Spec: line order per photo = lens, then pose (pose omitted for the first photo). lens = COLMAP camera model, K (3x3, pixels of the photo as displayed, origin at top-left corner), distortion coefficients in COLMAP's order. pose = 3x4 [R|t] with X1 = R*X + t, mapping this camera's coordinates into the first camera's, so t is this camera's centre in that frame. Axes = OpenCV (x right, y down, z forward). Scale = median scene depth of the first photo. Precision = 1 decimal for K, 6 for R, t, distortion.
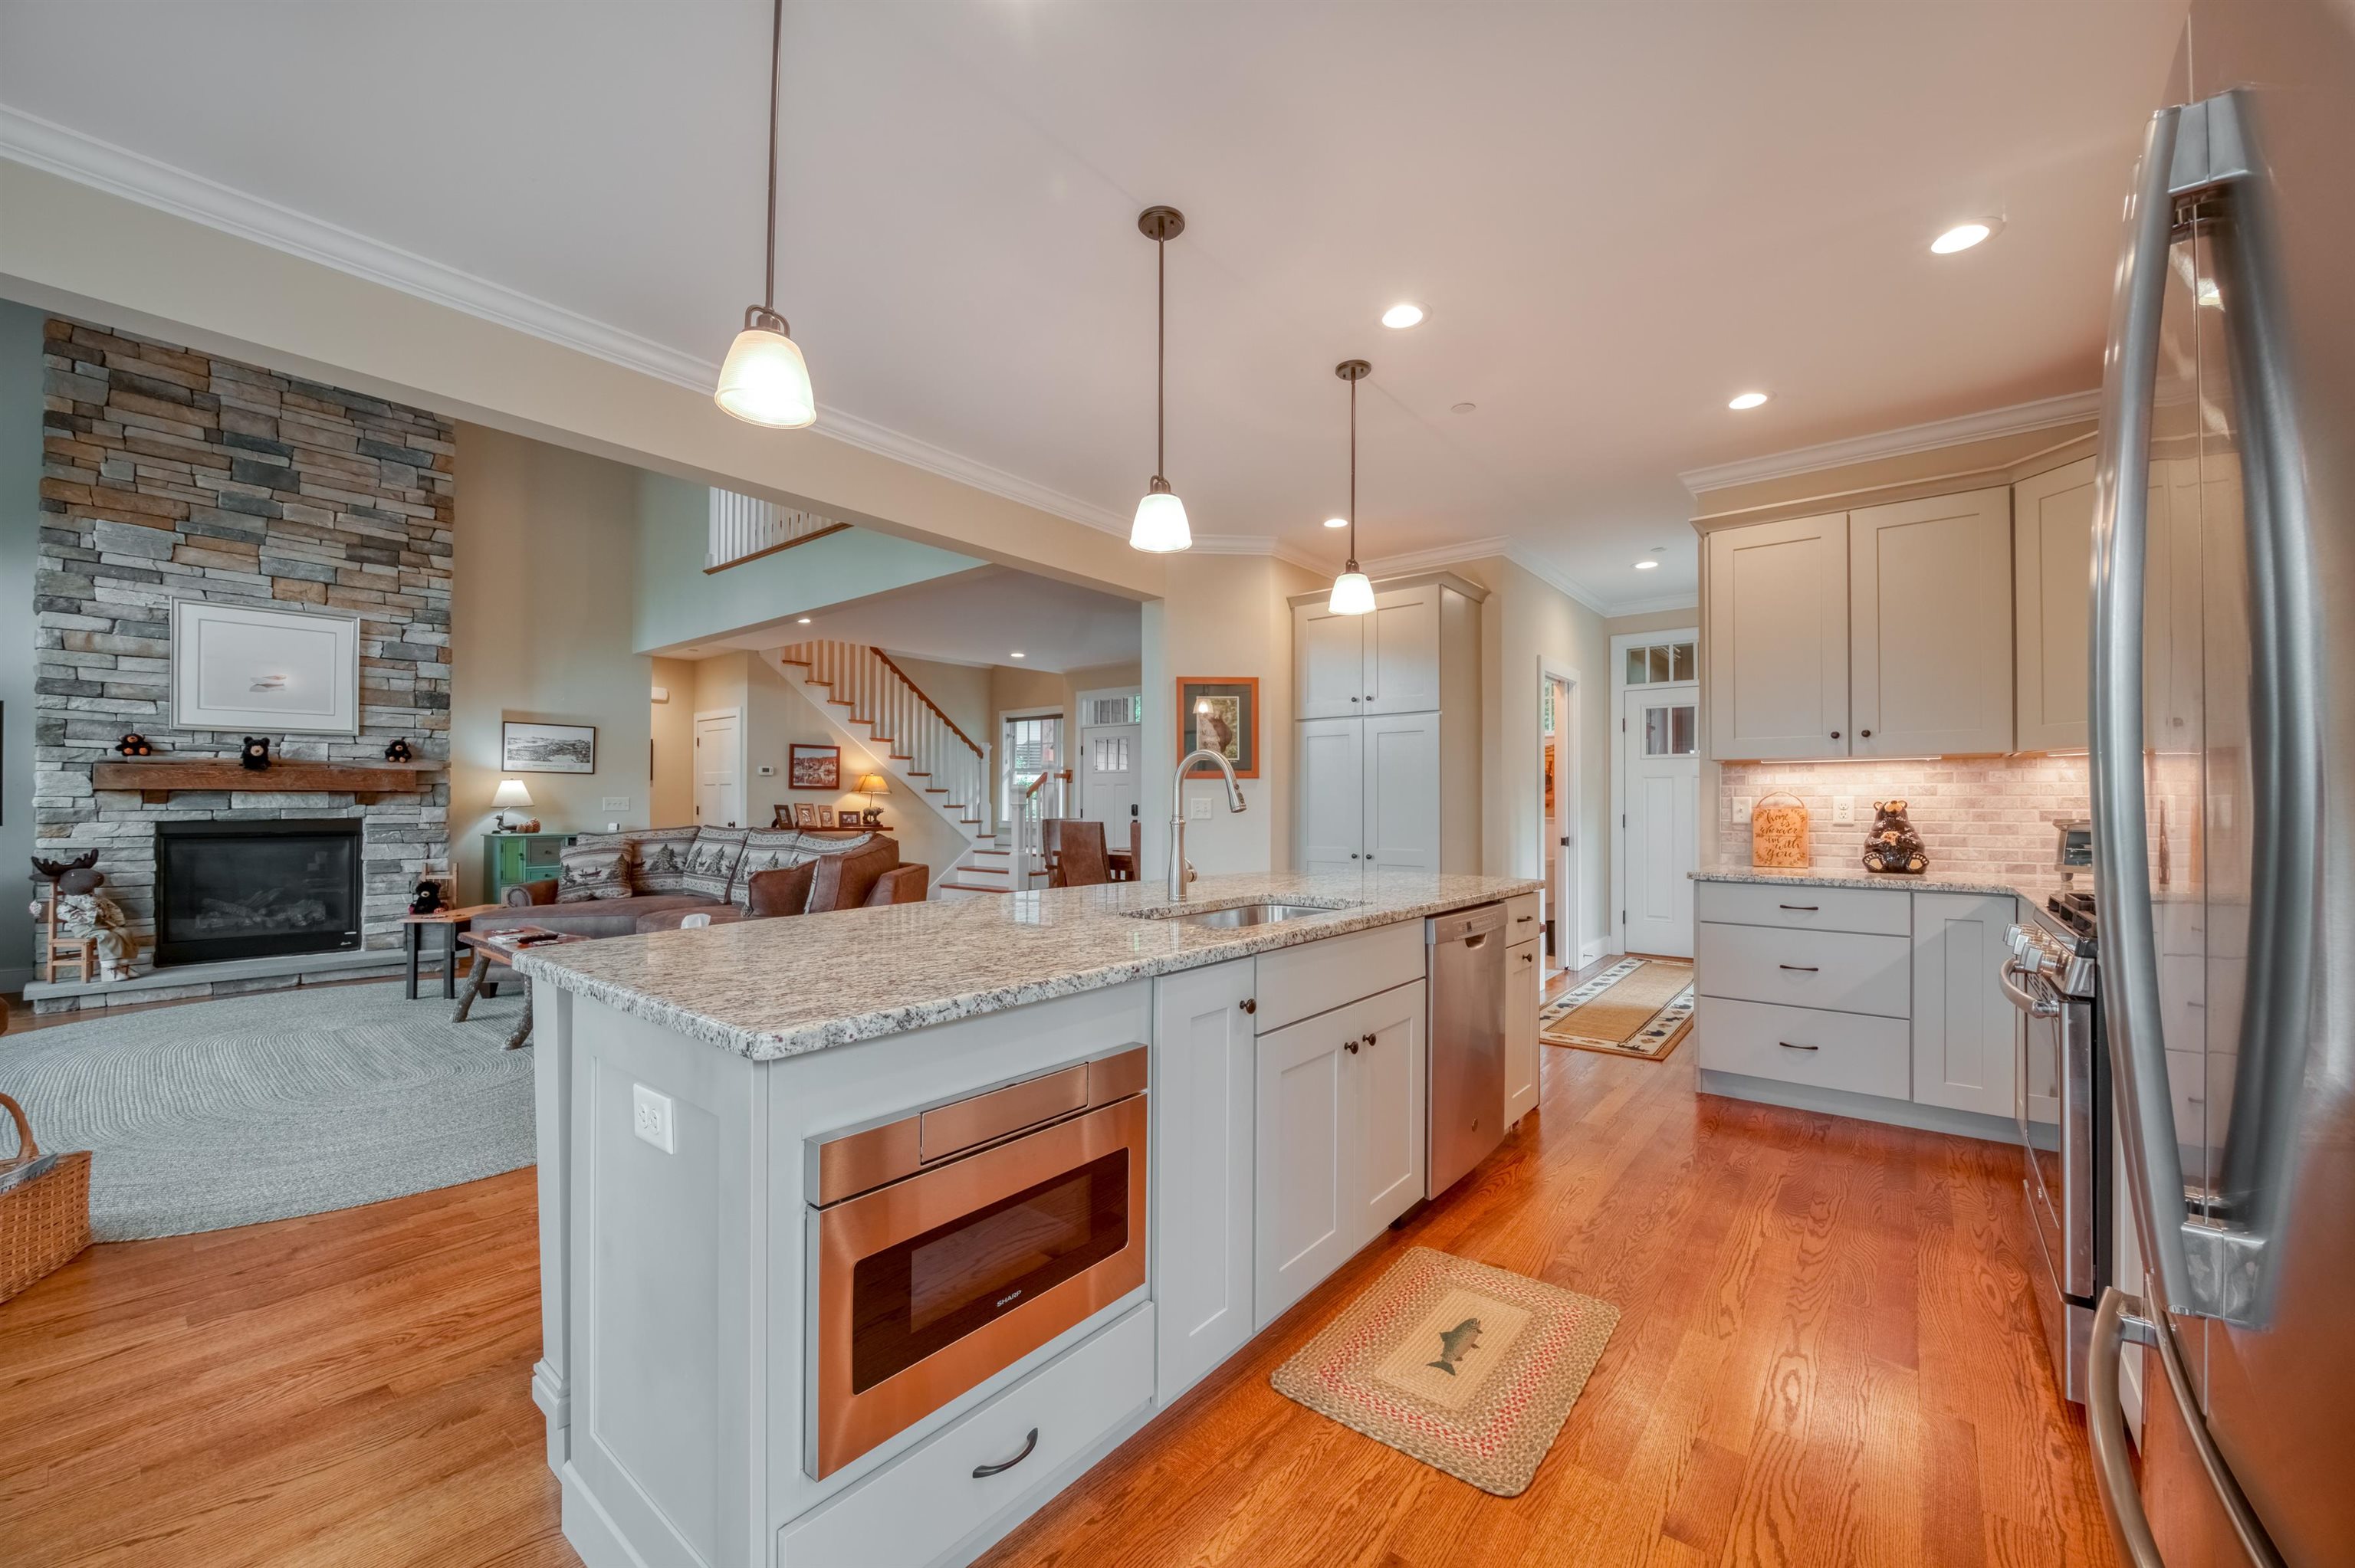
lens RADIAL K [[916.6, 0, 1152.1], [0, 916.6, 794.3], [0, 0, 1]] dist [-0.012334, -0.001253]
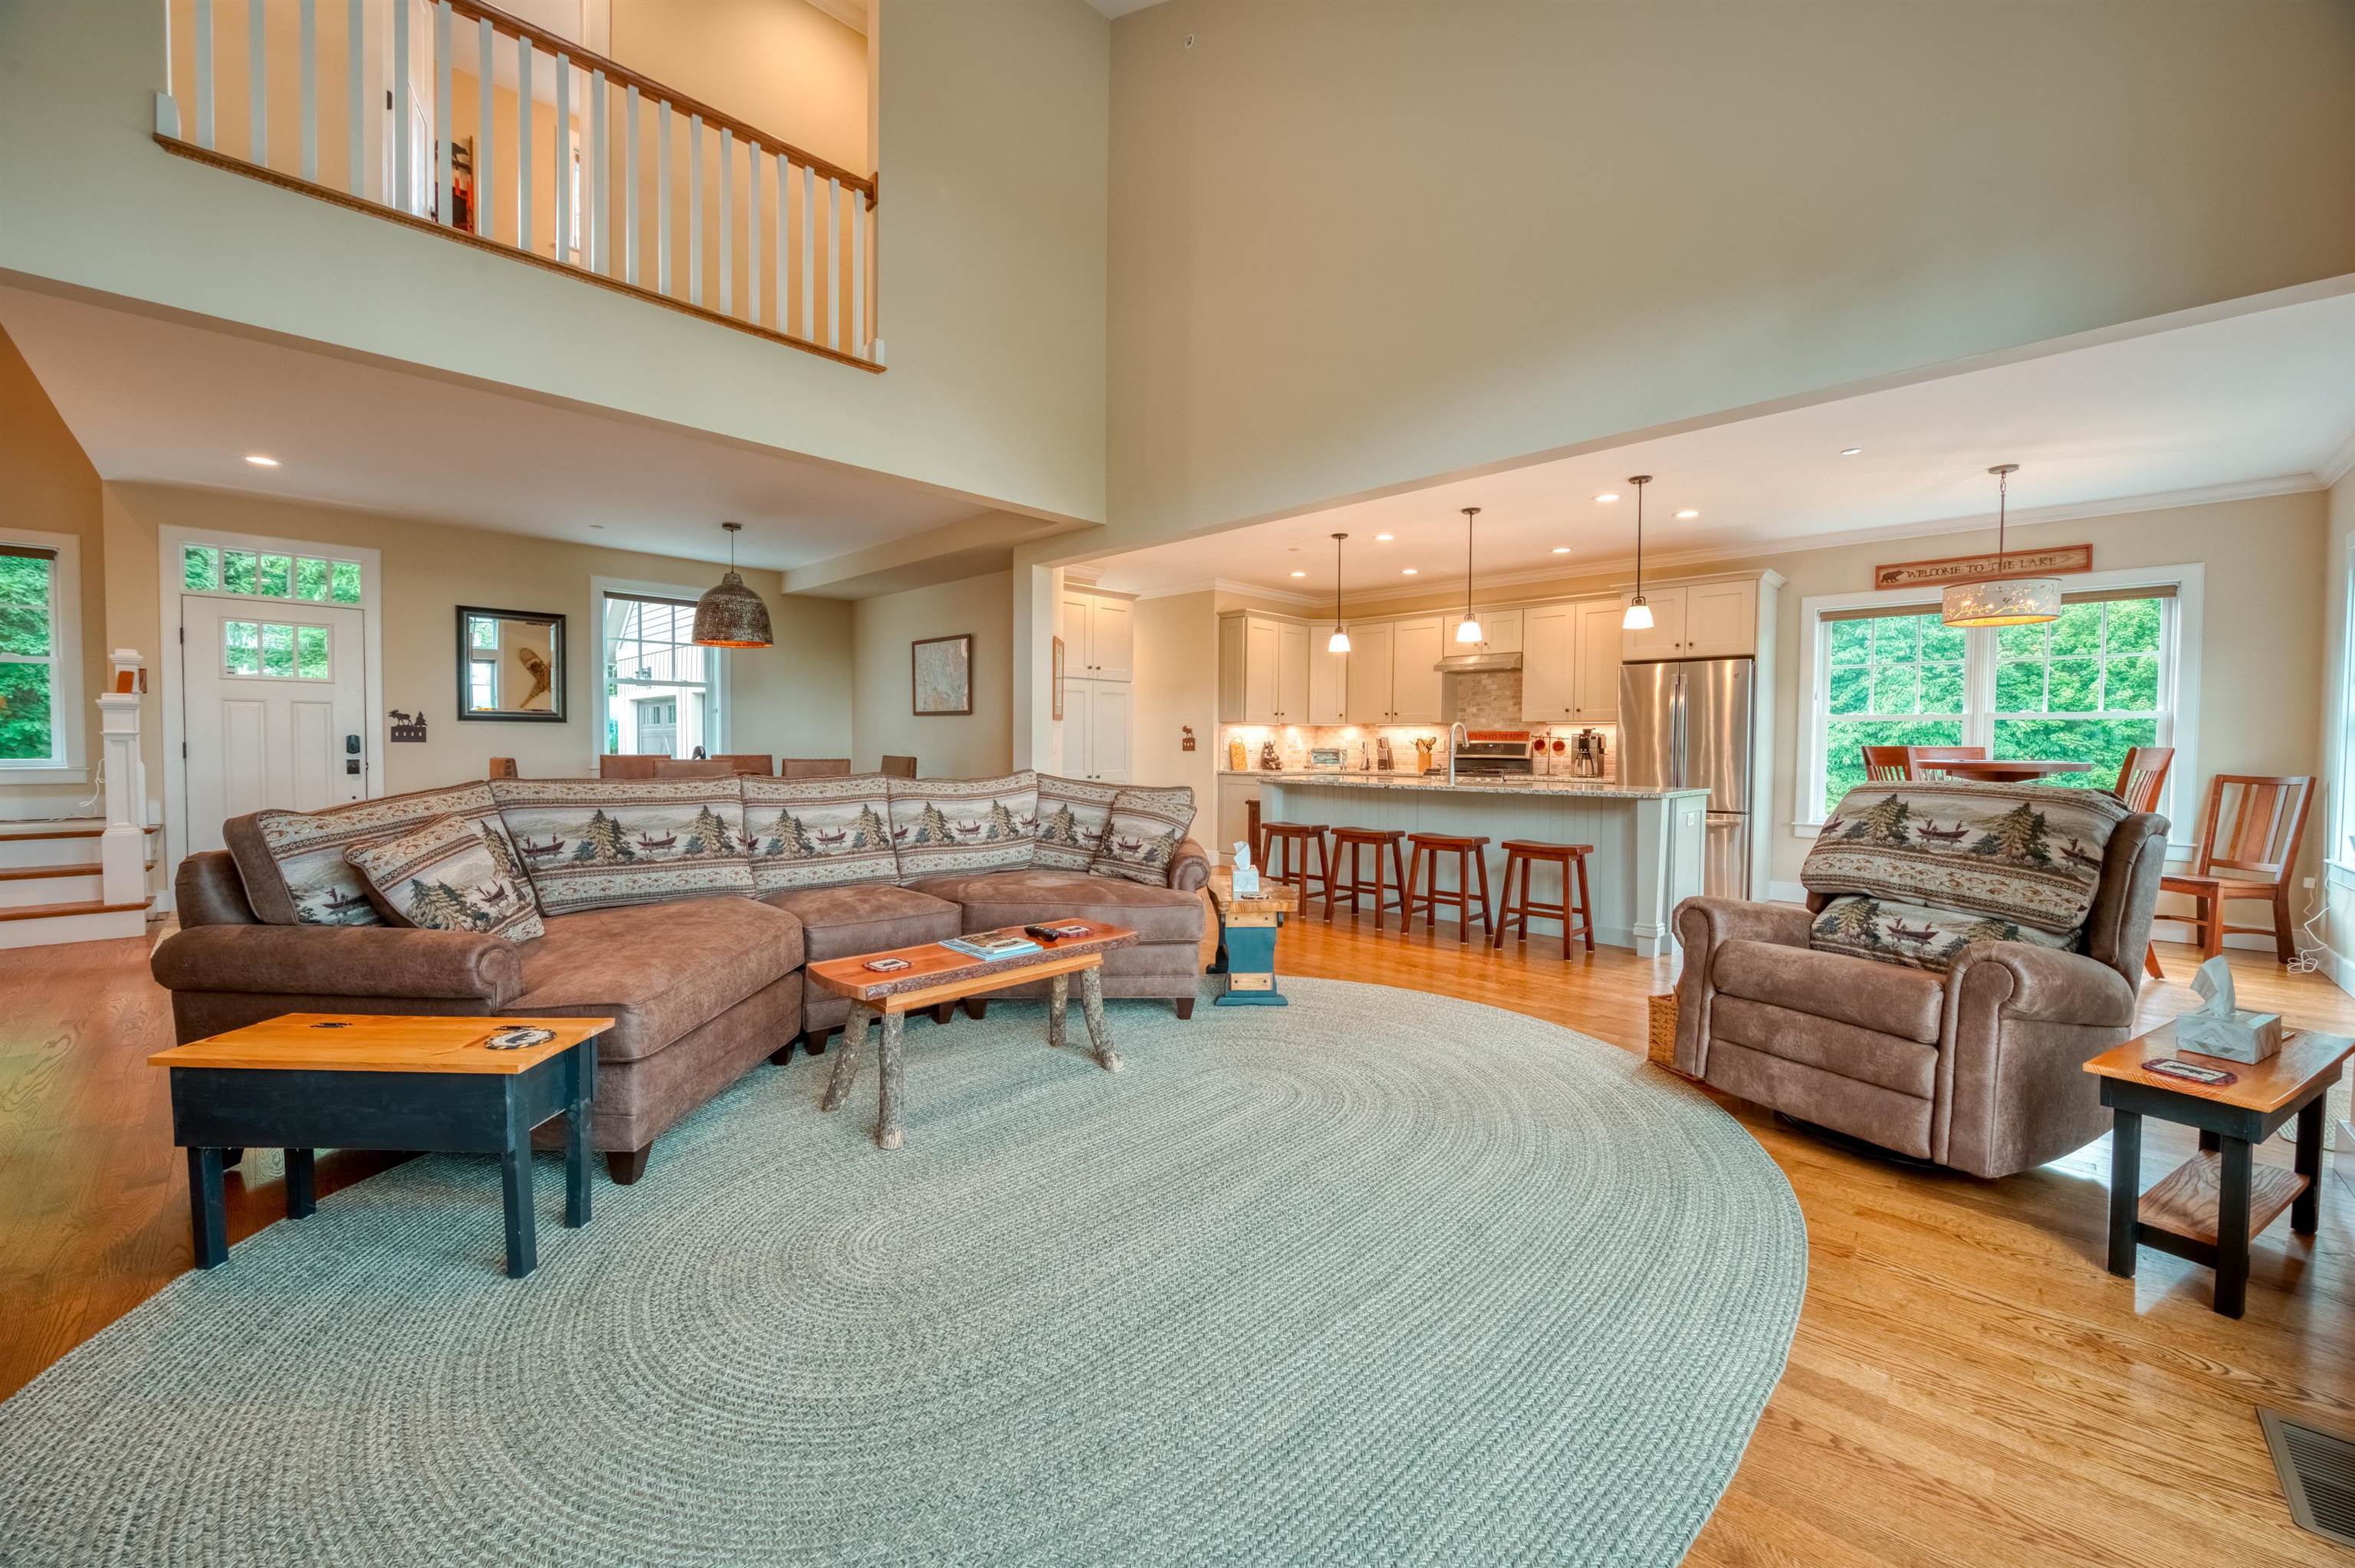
lens RADIAL K [[916.6, 0, 1195.0], [0, 916.6, 780.7], [0, 0, 1]] dist [-0.012334, -0.001253]
pose [[0.072412, -0.037891, 0.996655, -0.956876], [-0.017618, 0.999074, 0.039263, 0.011866], [-0.997219, -0.020402, 0.071677, 0.573161]]
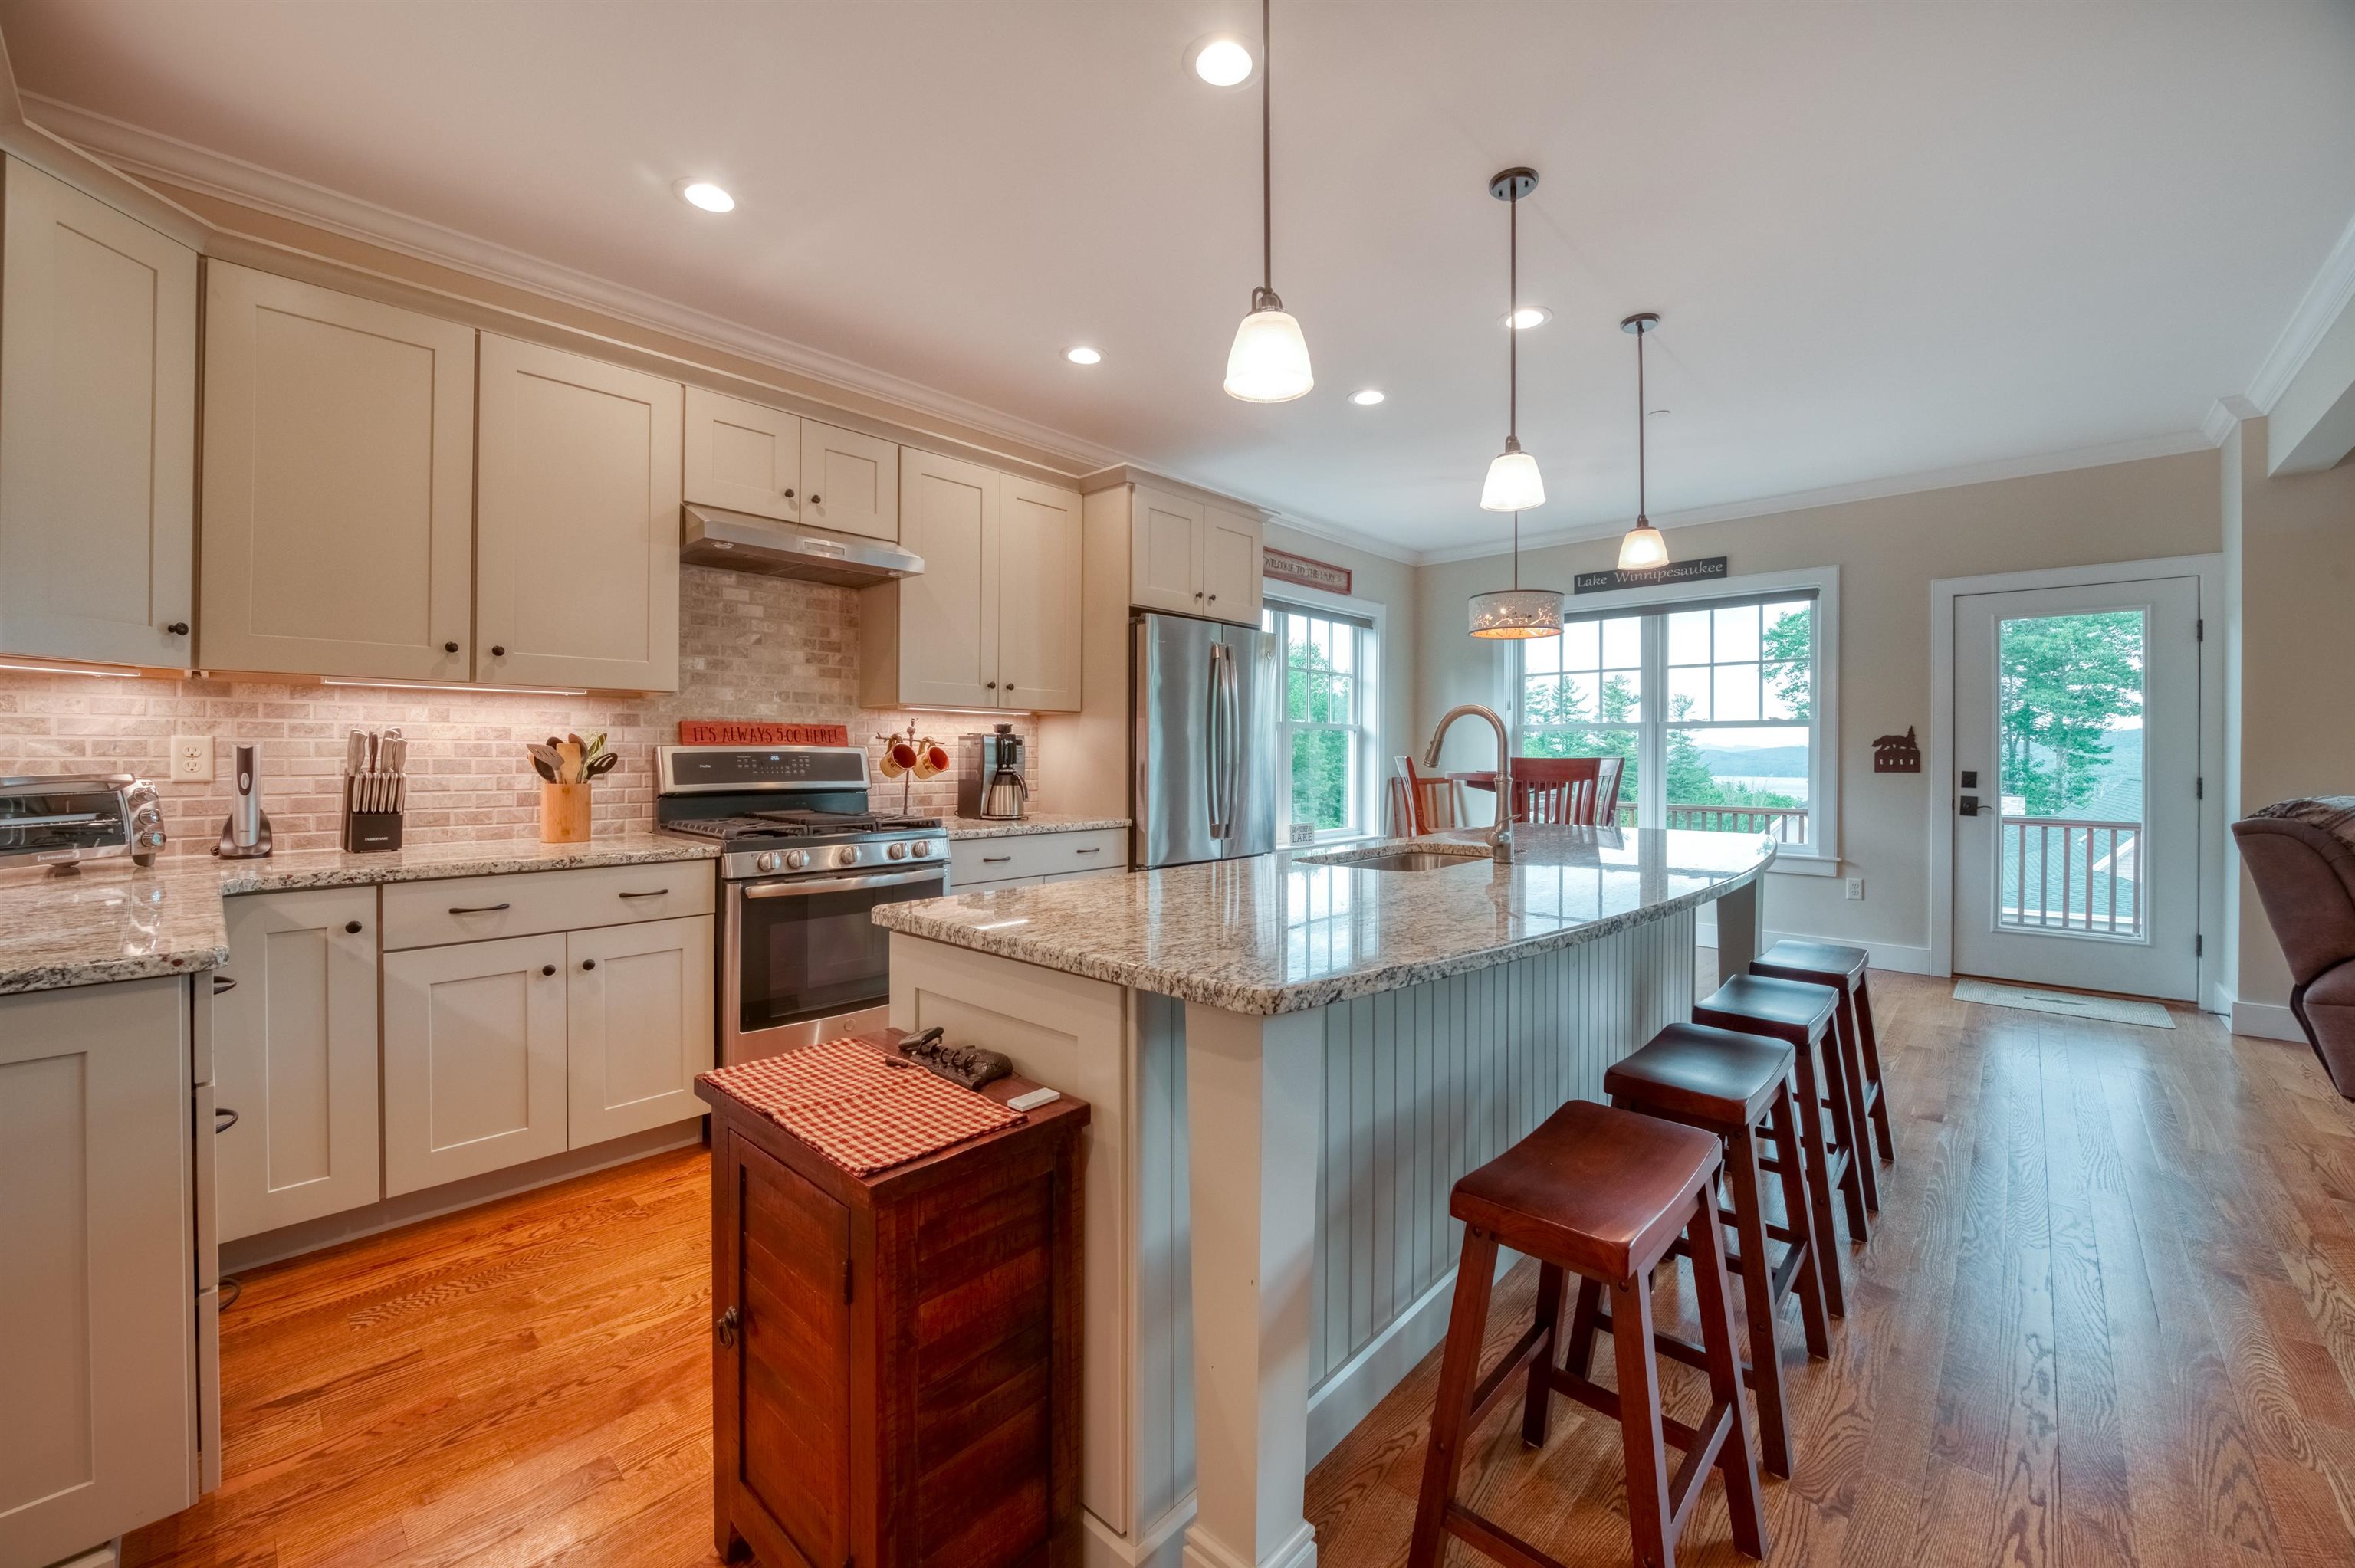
lens RADIAL K [[916.6, 0, 1164.8], [0, 916.6, 757.2], [0, 0, 1]] dist [-0.012334, -0.001253]
pose [[-0.996857, -0.005493, 0.079037, 0.116805], [-0.006315, 0.999928, -0.010158, 0.008330], [-0.078975, -0.010626, -0.996820, 0.739949]]
